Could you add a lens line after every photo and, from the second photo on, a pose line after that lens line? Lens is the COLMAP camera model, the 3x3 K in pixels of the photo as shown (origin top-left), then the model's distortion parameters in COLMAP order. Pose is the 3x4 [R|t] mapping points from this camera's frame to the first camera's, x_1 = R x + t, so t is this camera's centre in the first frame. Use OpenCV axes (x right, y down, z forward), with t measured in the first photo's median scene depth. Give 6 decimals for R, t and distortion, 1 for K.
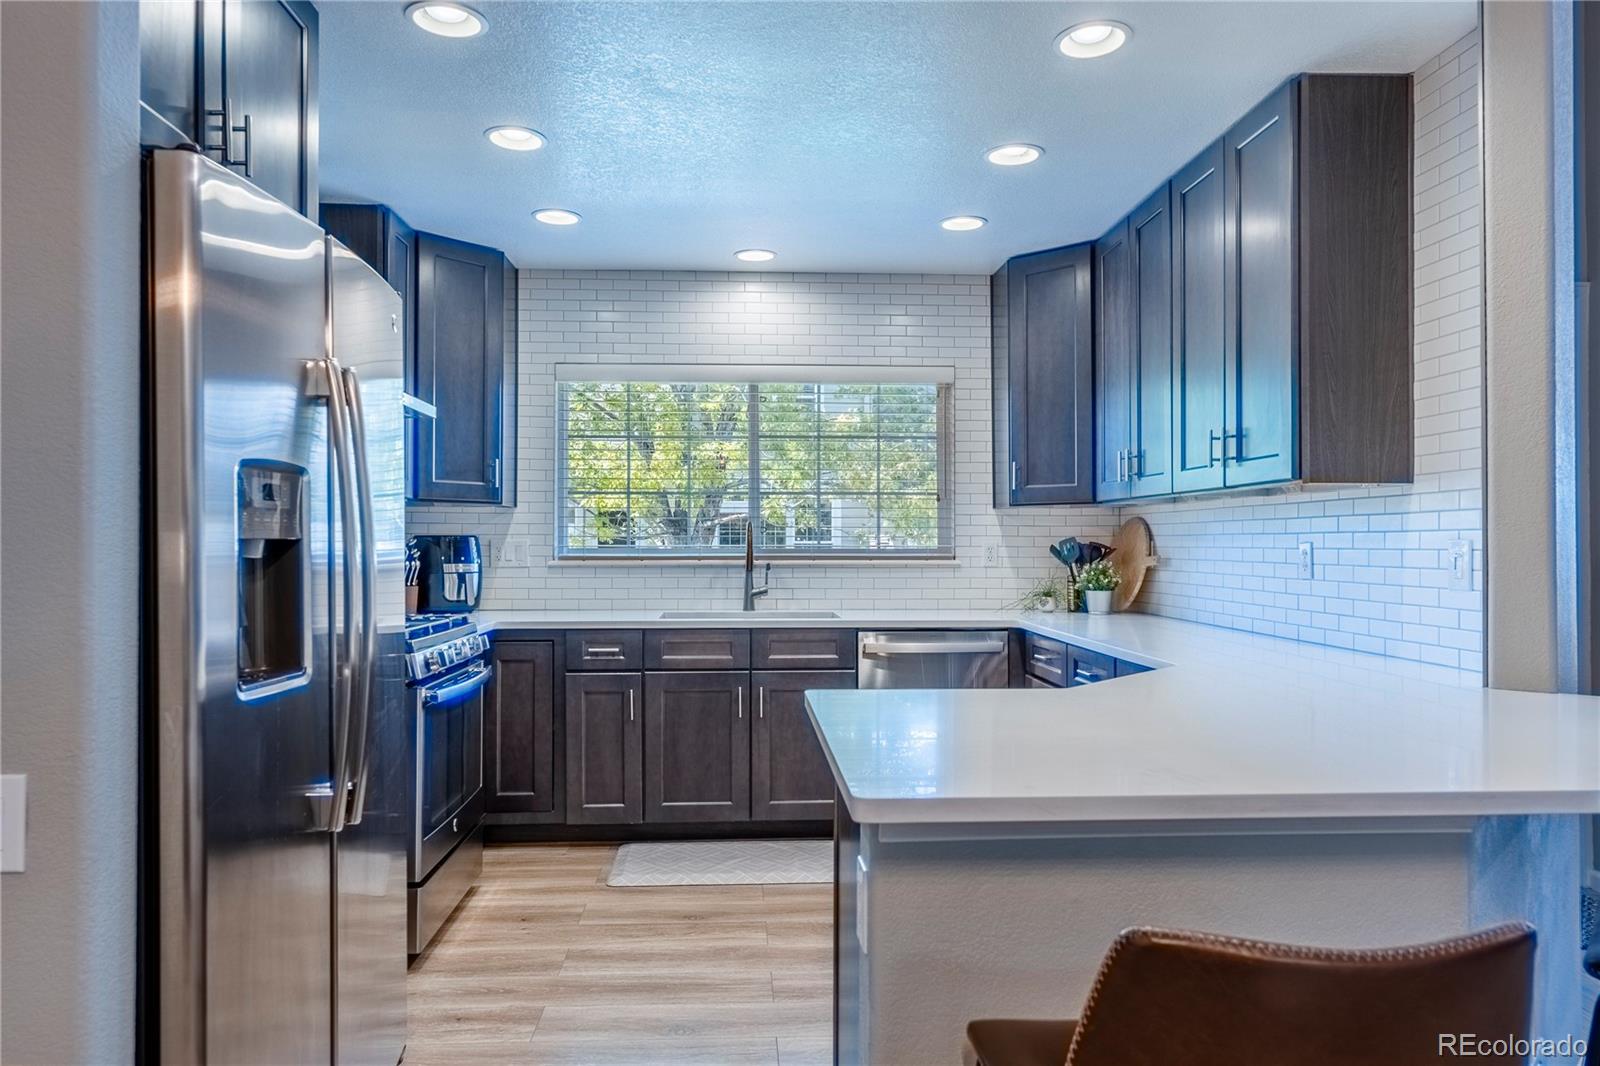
lens RADIAL K [[1025.4, 0, 767.1], [0, 1025.4, 511.1], [0, 0, 1]] dist [0.015740, 0.003692]
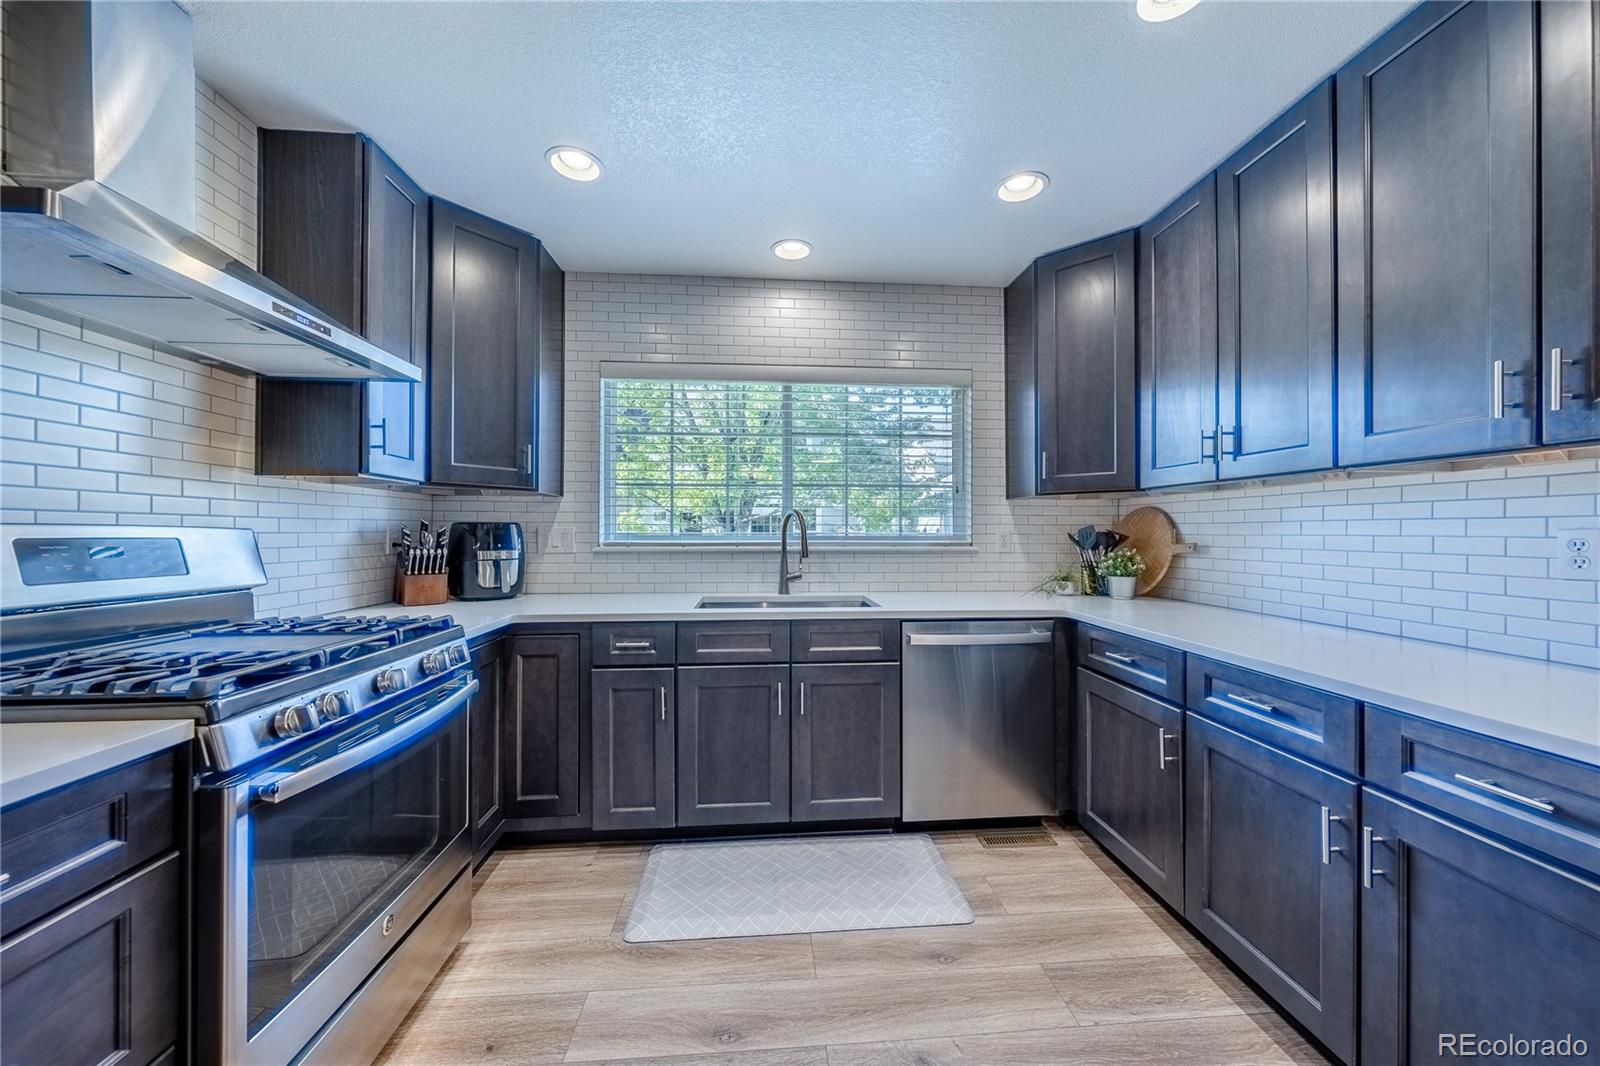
lens RADIAL K [[552.0, 0, 798.4], [0, 552.0, 528.2], [0, 0, 1]] dist [0.003095, 0.000058]
pose [[0.999223, 0.001293, 0.039404, -0.029161], [-0.002217, 0.999723, 0.023423, 0.017578], [-0.039363, -0.023493, 0.998949, 0.495028]]
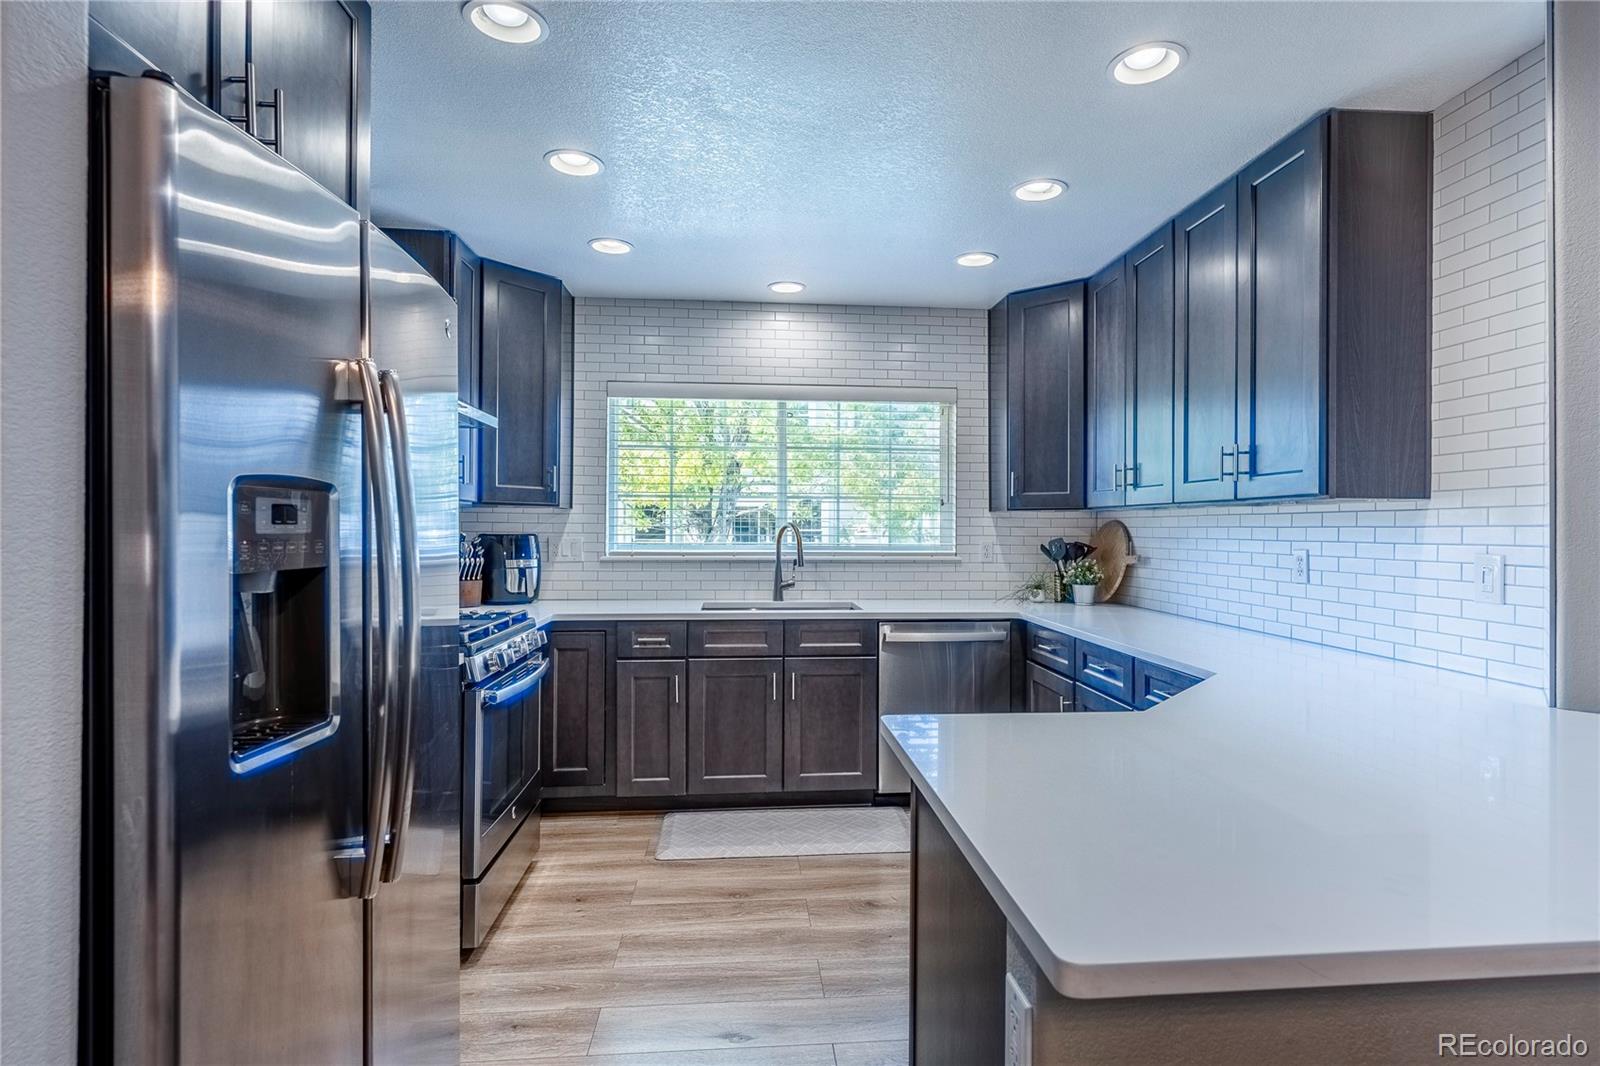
lens RADIAL K [[796.1, 0, 800.3], [0, 796.1, 509.0], [0, 0, 1]] dist [0.012599, 0.001229]
pose [[0.999068, 0.005577, 0.042795, -0.036294], [-0.005846, 0.999964, 0.006175, -0.011908], [-0.042760, -0.006419, 0.999065, 0.133706]]
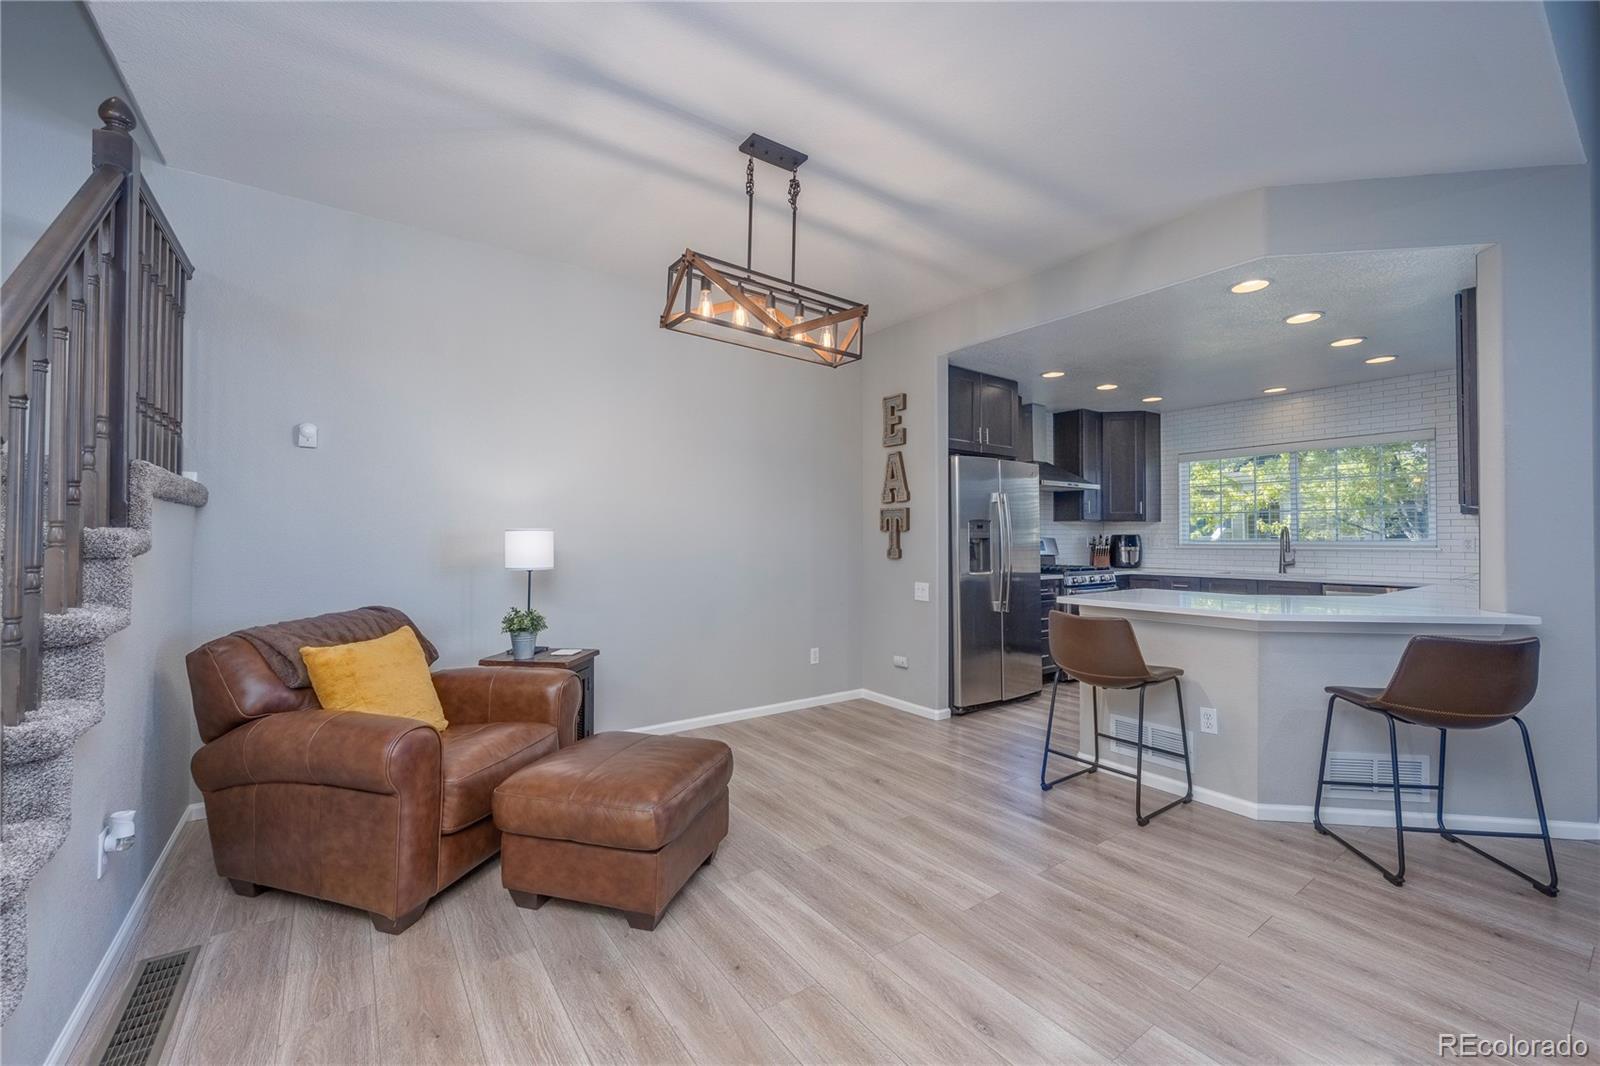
lens RADIAL K [[636.4, 0, 813.5], [0, 636.4, 531.1], [0, 0, 1]] dist [-0.002395, -0.000137]
pose [[0.557630, -0.010386, -0.830024, 0.553882], [0.028756, 0.999563, 0.006812, -0.016625], [0.829591, -0.027667, 0.557685, -0.446366]]
